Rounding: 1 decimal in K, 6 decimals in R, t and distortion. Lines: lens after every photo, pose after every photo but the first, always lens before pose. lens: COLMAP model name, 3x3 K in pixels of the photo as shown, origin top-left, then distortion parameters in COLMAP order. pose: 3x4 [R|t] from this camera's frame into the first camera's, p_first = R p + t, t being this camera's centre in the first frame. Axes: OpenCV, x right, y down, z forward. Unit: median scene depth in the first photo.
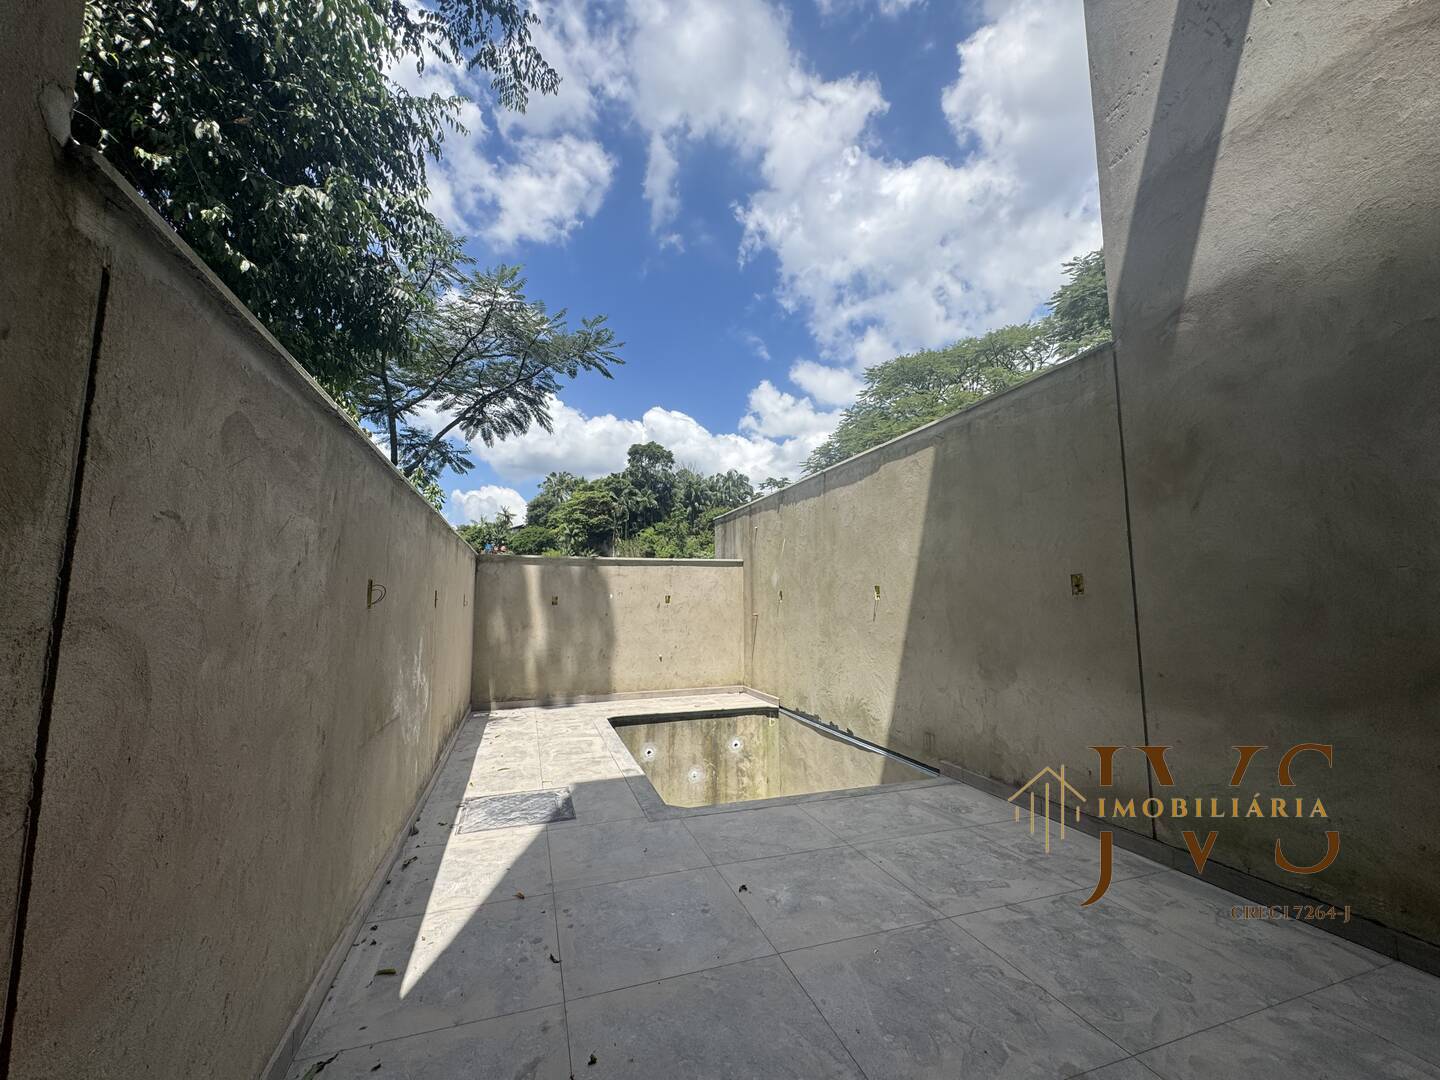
lens RADIAL K [[578.6, 0, 719.8], [0, 578.6, 538.9], [0, 0, 1]] dist [-0.001063, 0.000127]
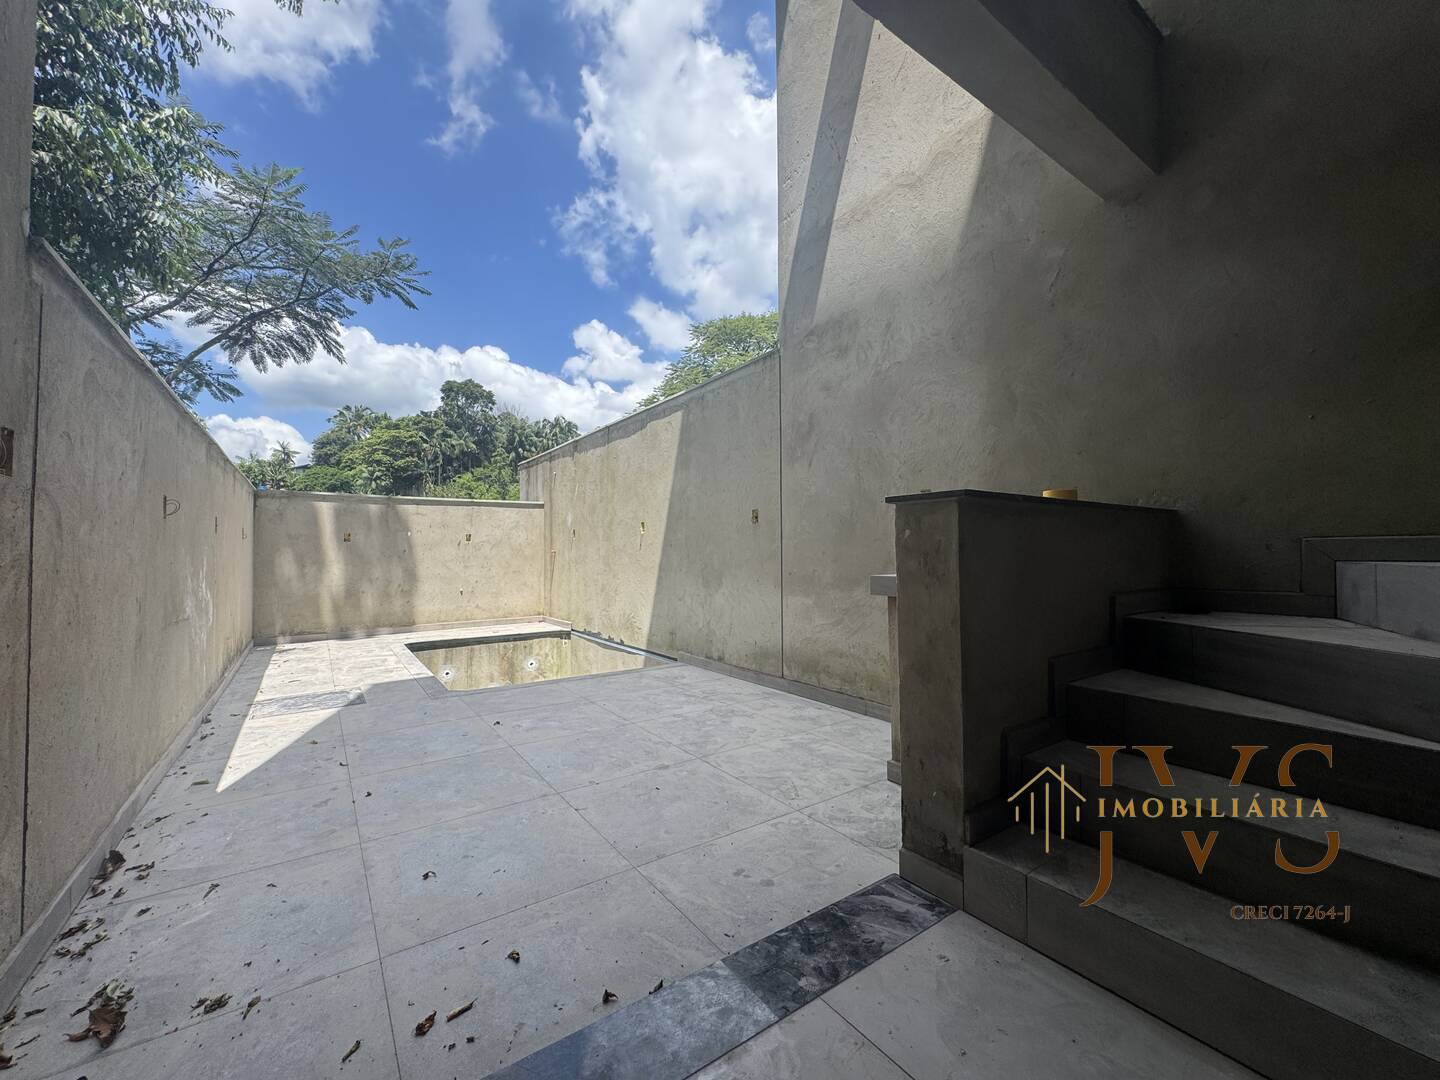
lens RADIAL K [[578.6, 0, 719.8], [0, 578.6, 538.9], [0, 0, 1]] dist [-0.001063, 0.000127]
pose [[0.958544, 0.005296, 0.284895, 0.067629], [-0.028954, 0.996463, 0.078892, 0.012759], [-0.283469, -0.083870, 0.955307, -0.199831]]
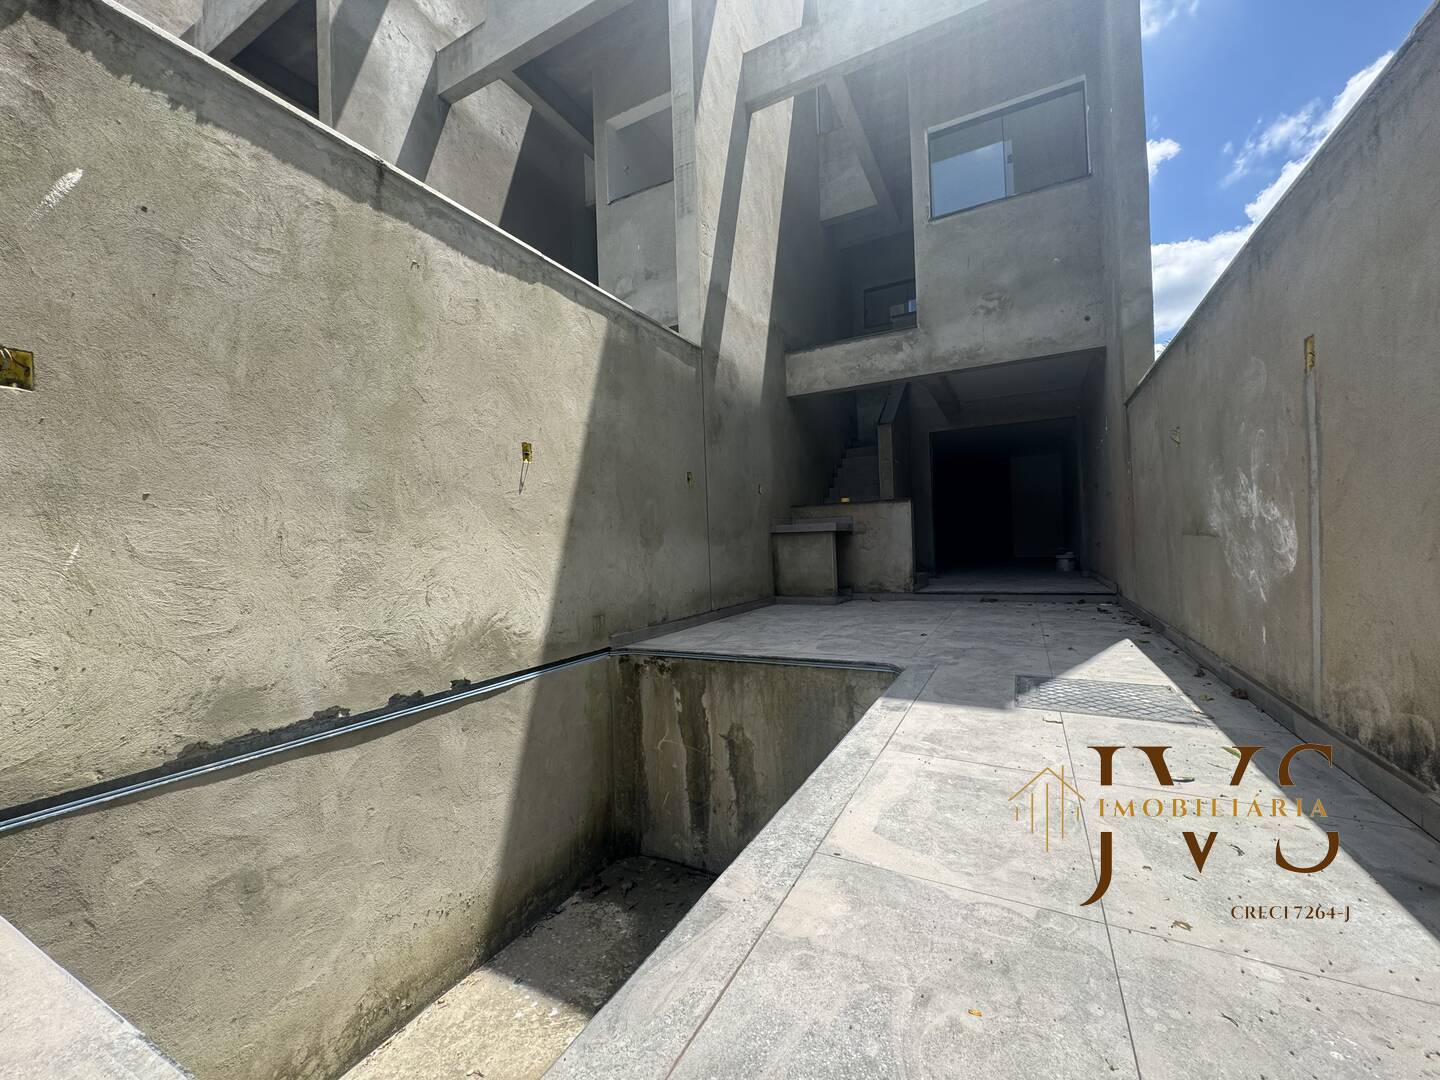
lens RADIAL K [[576.0, 0, 719.5], [0, 576.0, 535.9], [0, 0, 1]] dist [-0.000696, -0.000003]
pose [[-0.689143, 0.038036, 0.723627, -0.336908], [-0.044406, 0.994528, -0.094565, 0.216175], [-0.723264, -0.097302, -0.683682, 1.131015]]
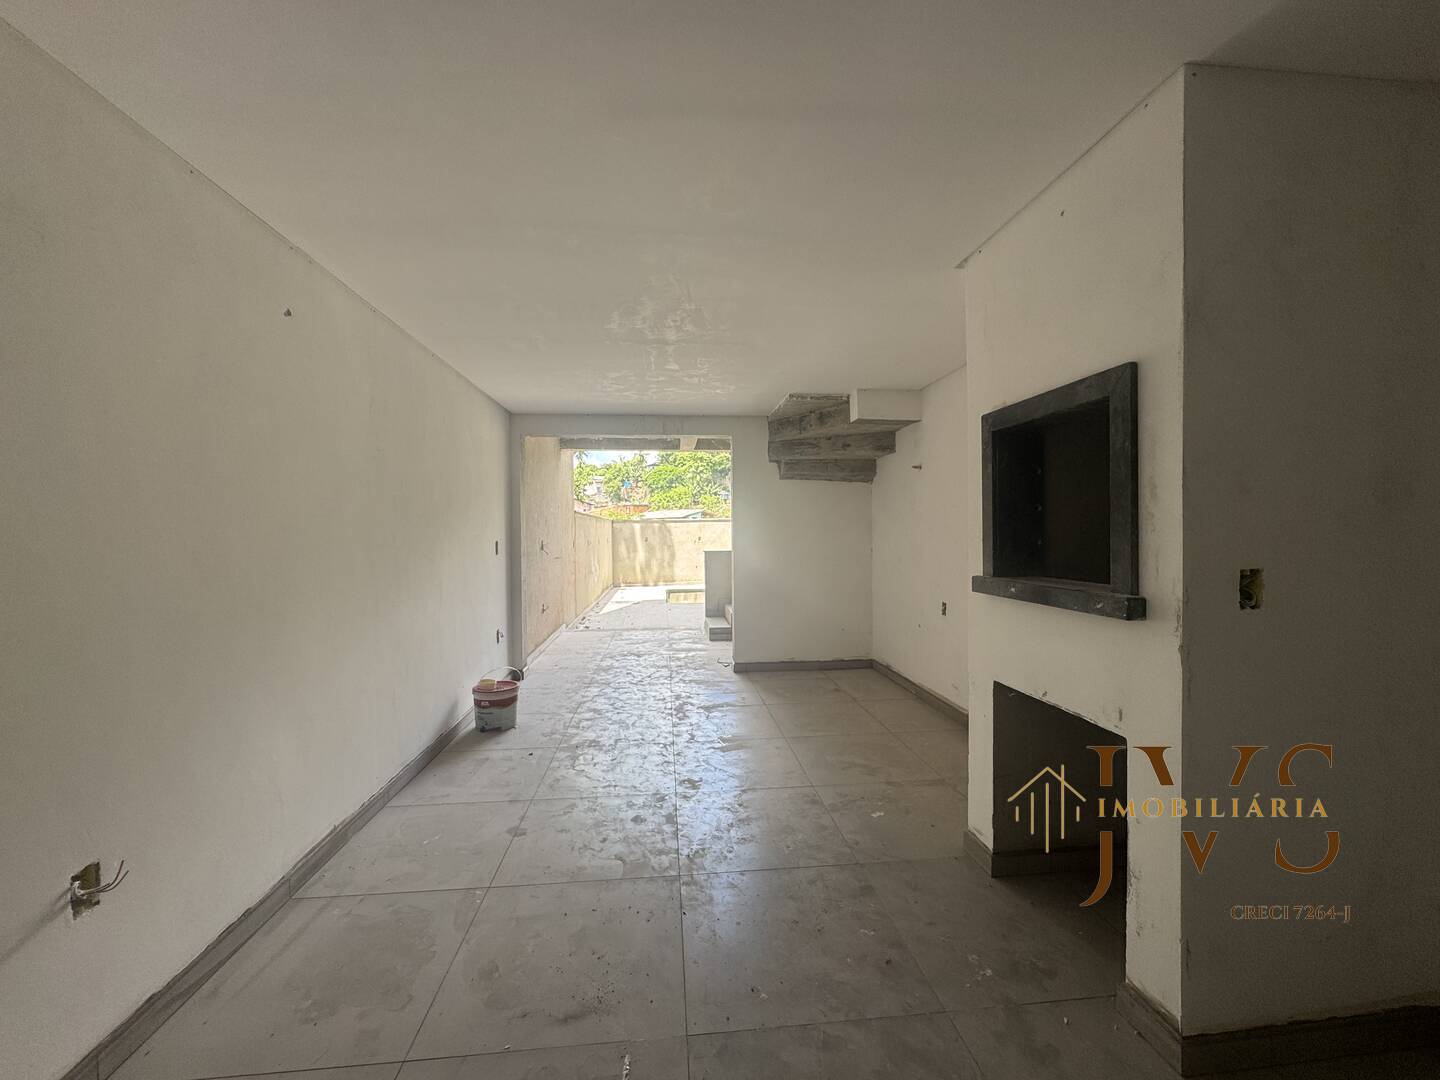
lens RADIAL K [[578.6, 0, 719.8], [0, 578.6, 538.9], [0, 0, 1]] dist [-0.001063, 0.000127]
pose [[0.974526, -0.000898, -0.224272, 0.597300], [0.028245, 0.992522, 0.118756, -0.183676], [0.222488, -0.122066, 0.967264, -1.325141]]
